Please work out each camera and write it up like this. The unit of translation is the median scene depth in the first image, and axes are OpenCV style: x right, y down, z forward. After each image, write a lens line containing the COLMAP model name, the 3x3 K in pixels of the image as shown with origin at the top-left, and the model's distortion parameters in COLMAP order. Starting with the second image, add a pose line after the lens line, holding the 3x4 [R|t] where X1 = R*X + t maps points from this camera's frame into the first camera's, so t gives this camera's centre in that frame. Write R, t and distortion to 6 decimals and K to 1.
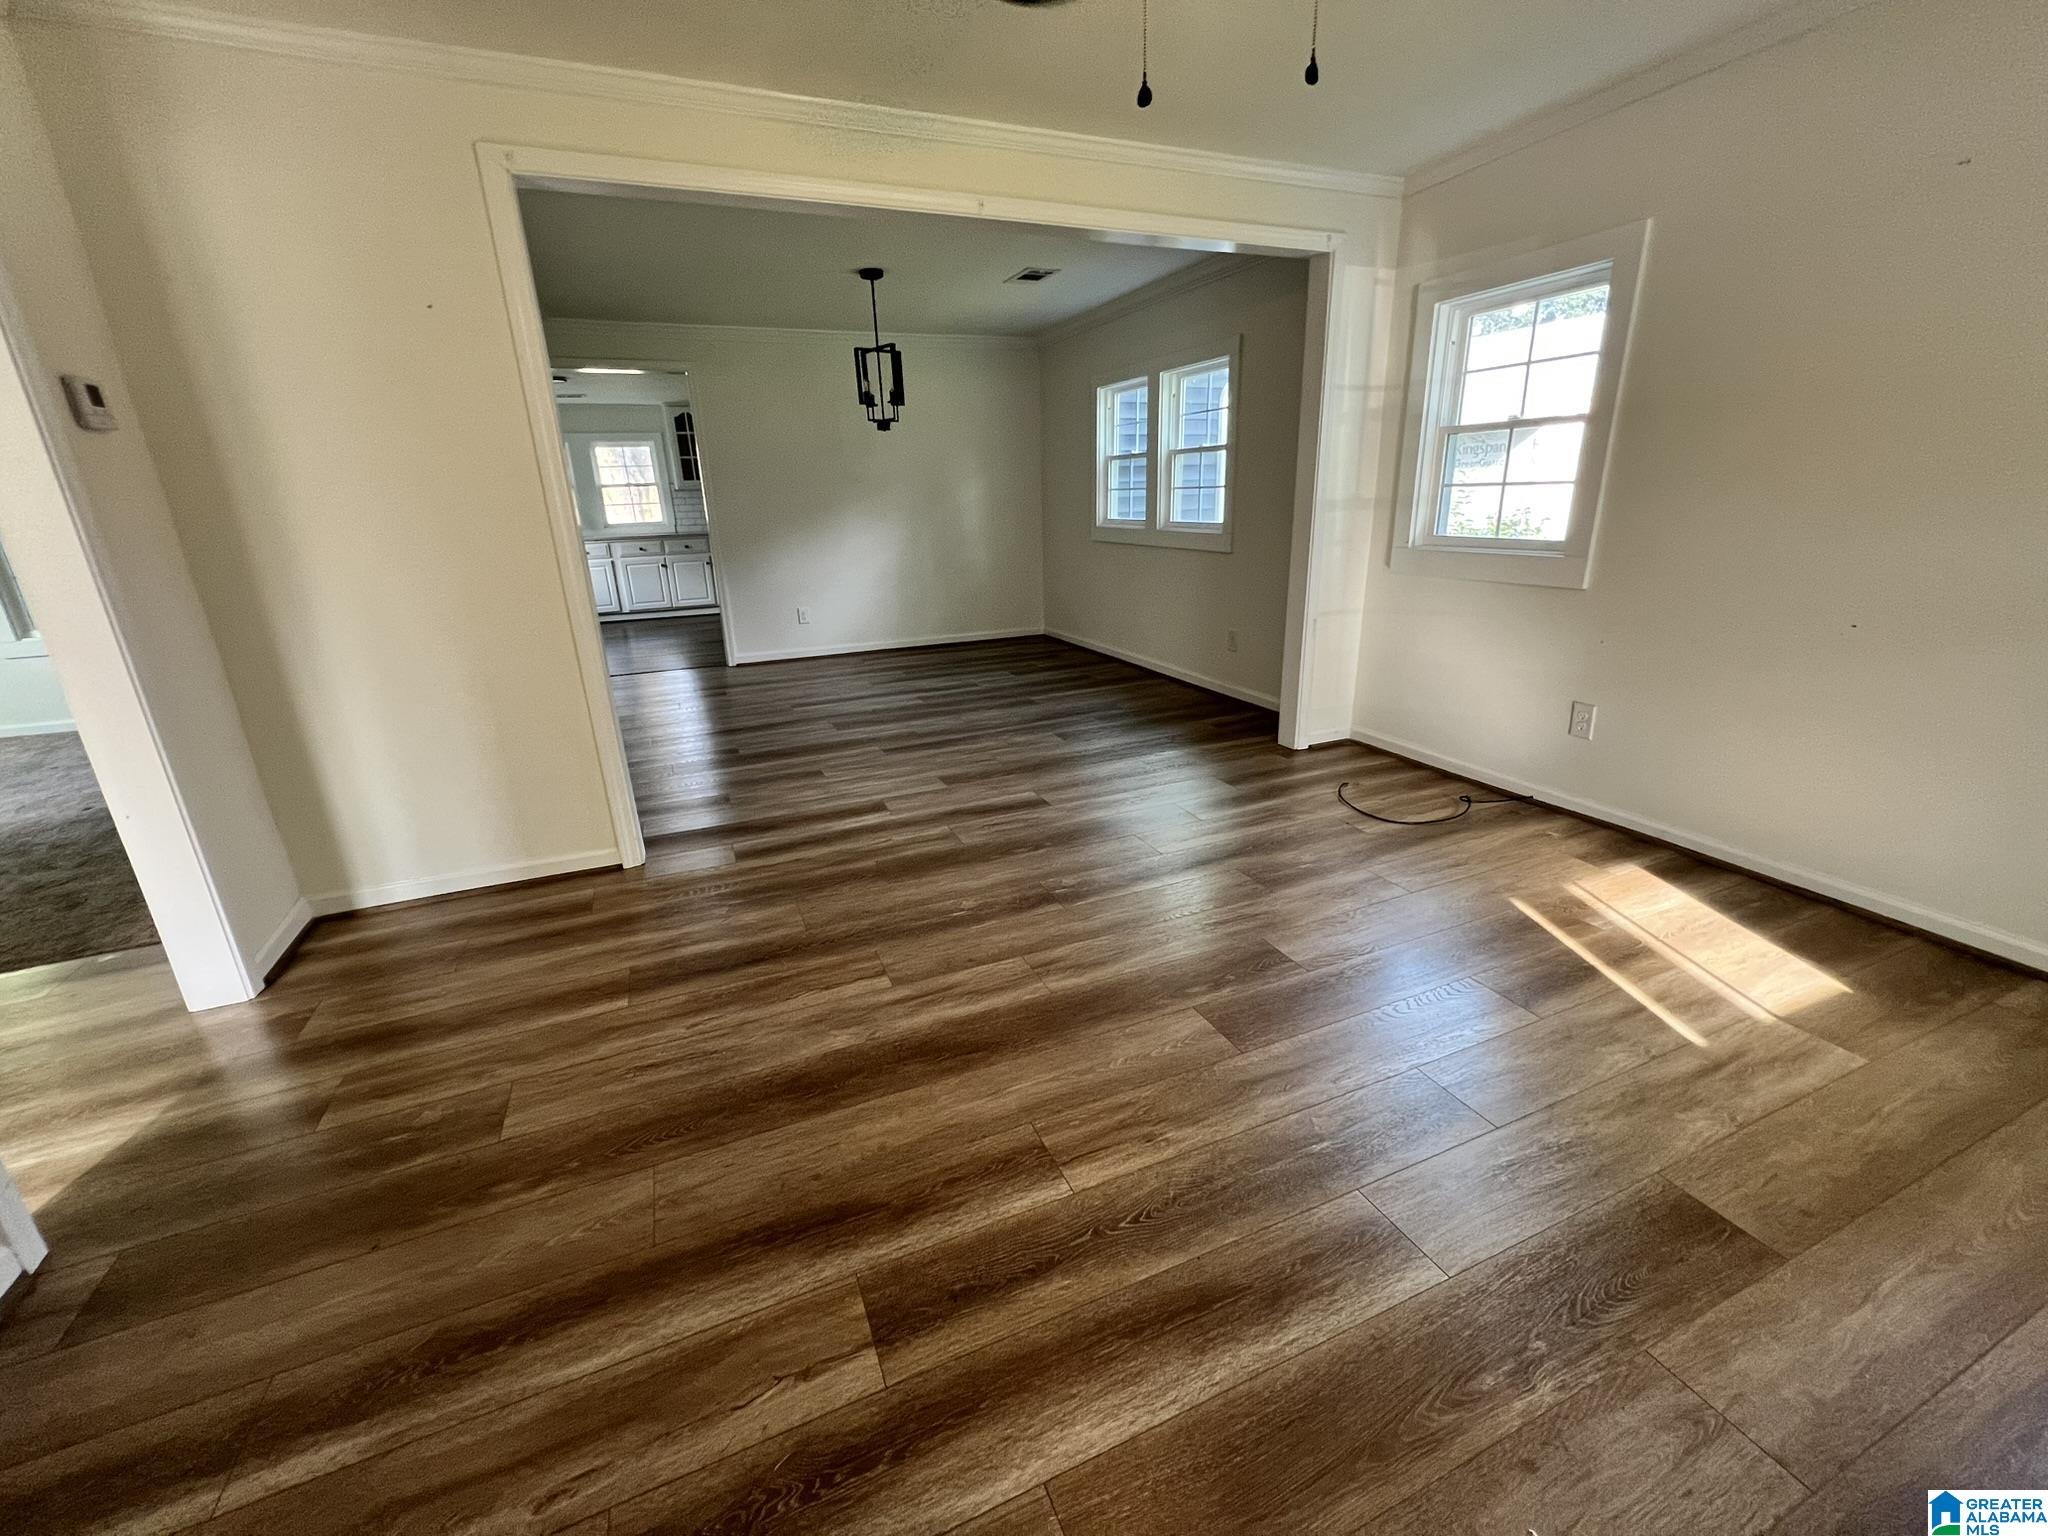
lens RADIAL K [[825.5, 0, 1028.9], [0, 825.5, 762.7], [0, 0, 1]] dist [-0.000500, 0.000300]
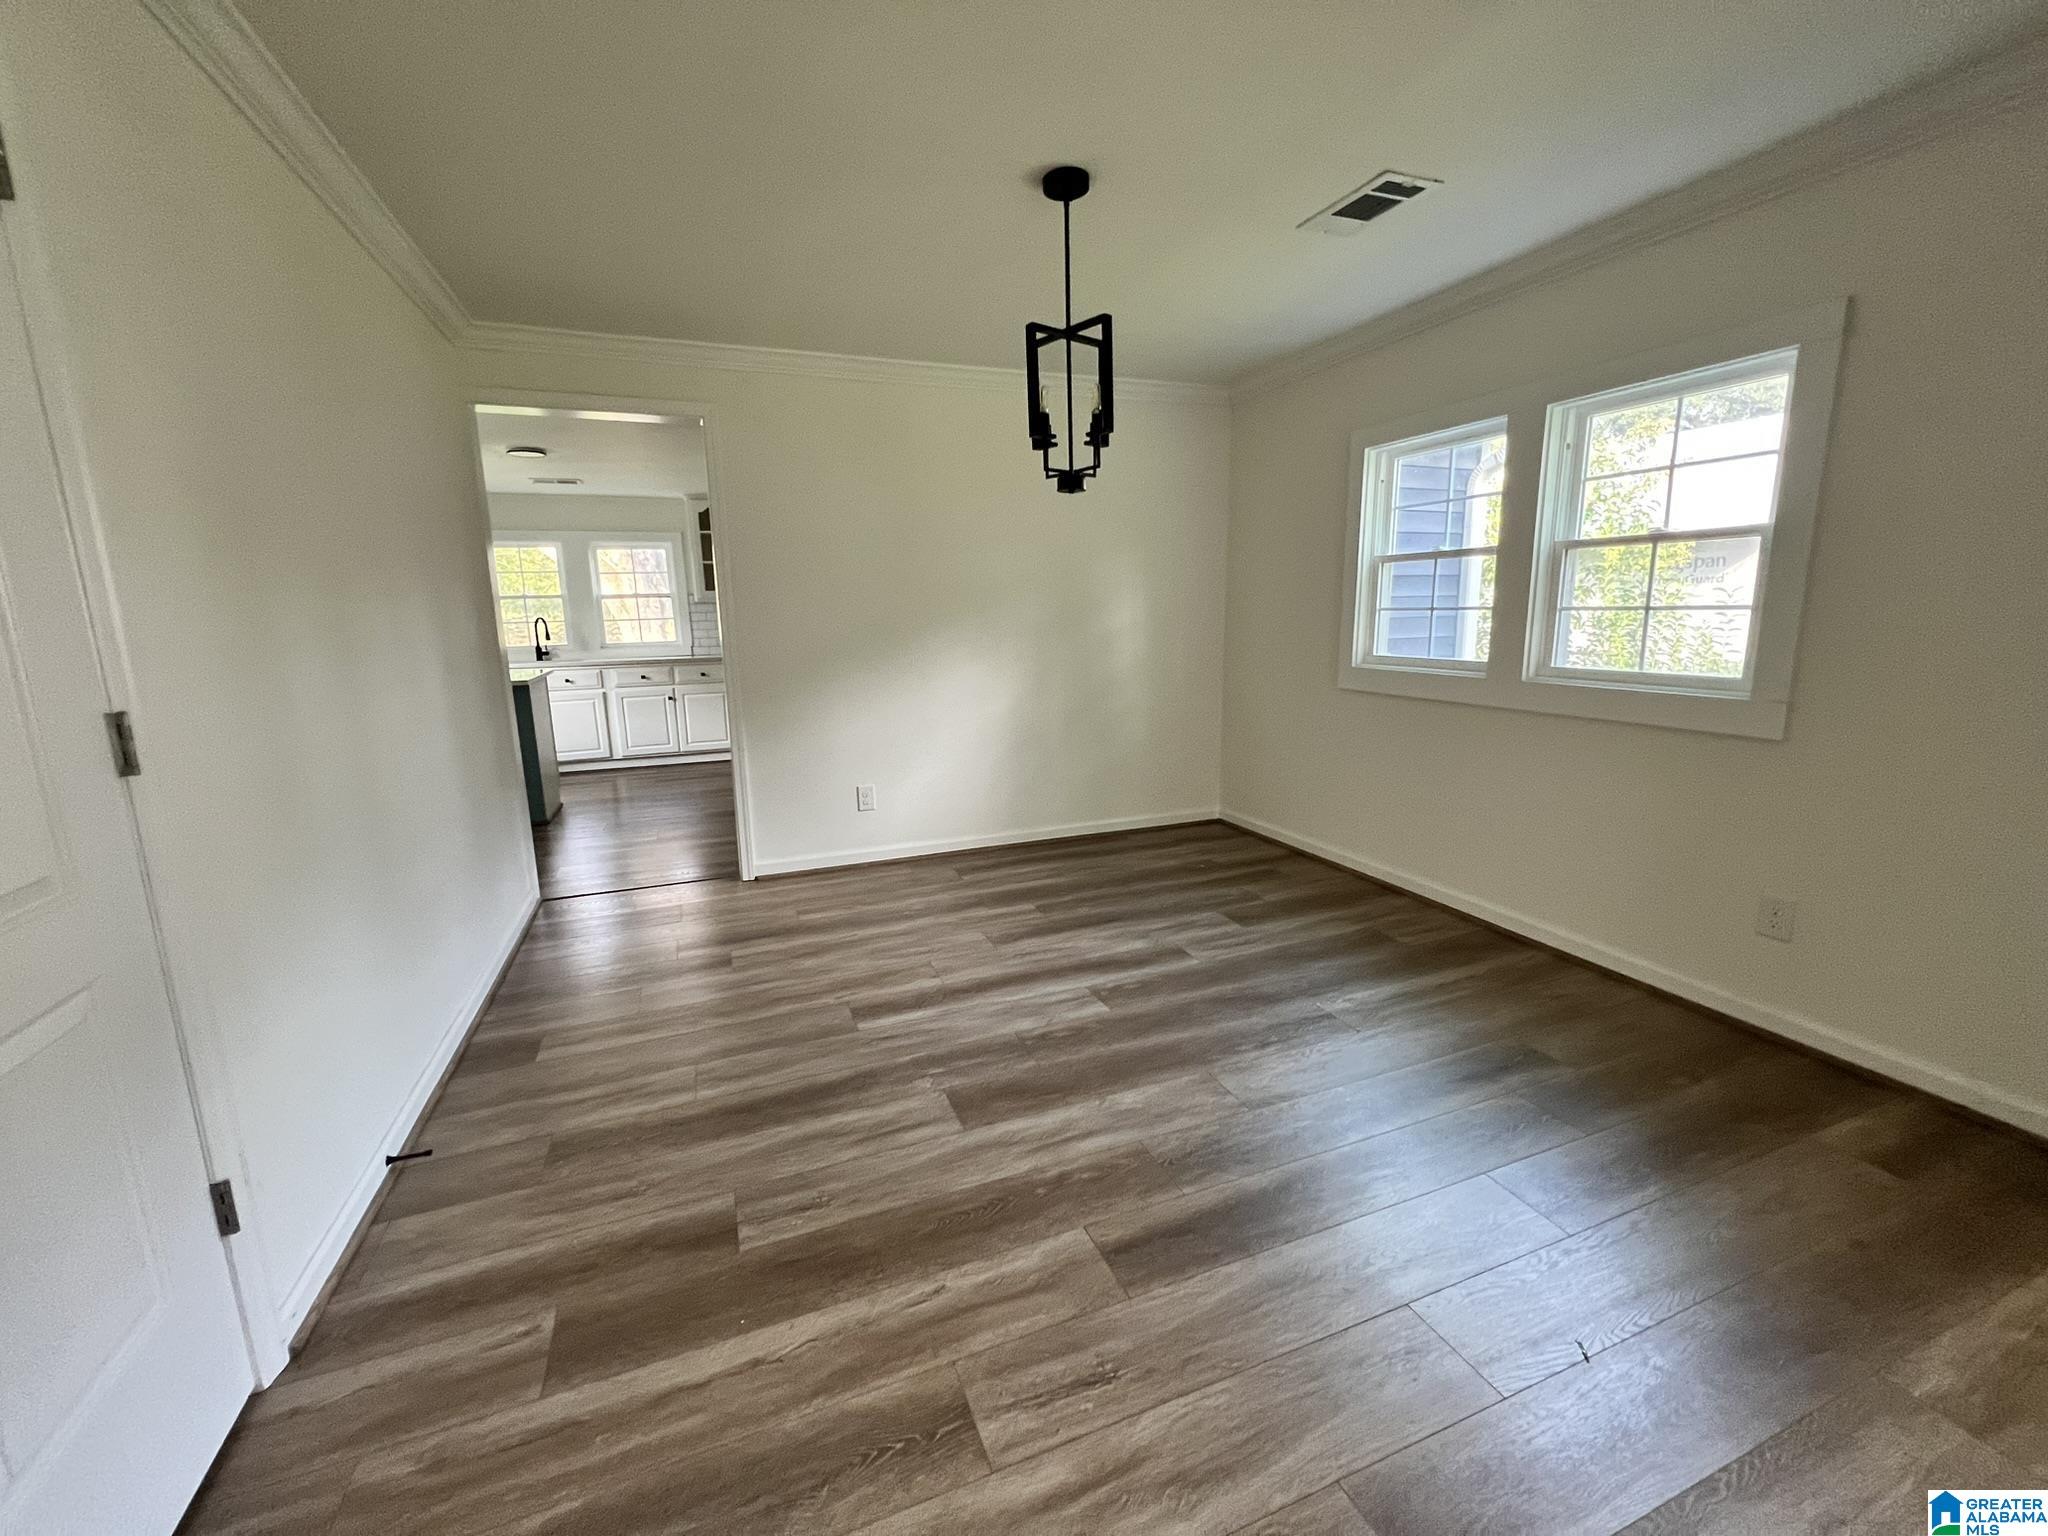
lens RADIAL K [[825.5, 0, 1022.2], [0, 825.5, 765.6], [0, 0, 1]] dist [-0.000500, 0.000300]
pose [[0.999362, 0.014687, -0.032541, -0.136478], [-0.018660, 0.991936, -0.125362, -0.129294], [0.030437, 0.125889, 0.991577, 0.385268]]
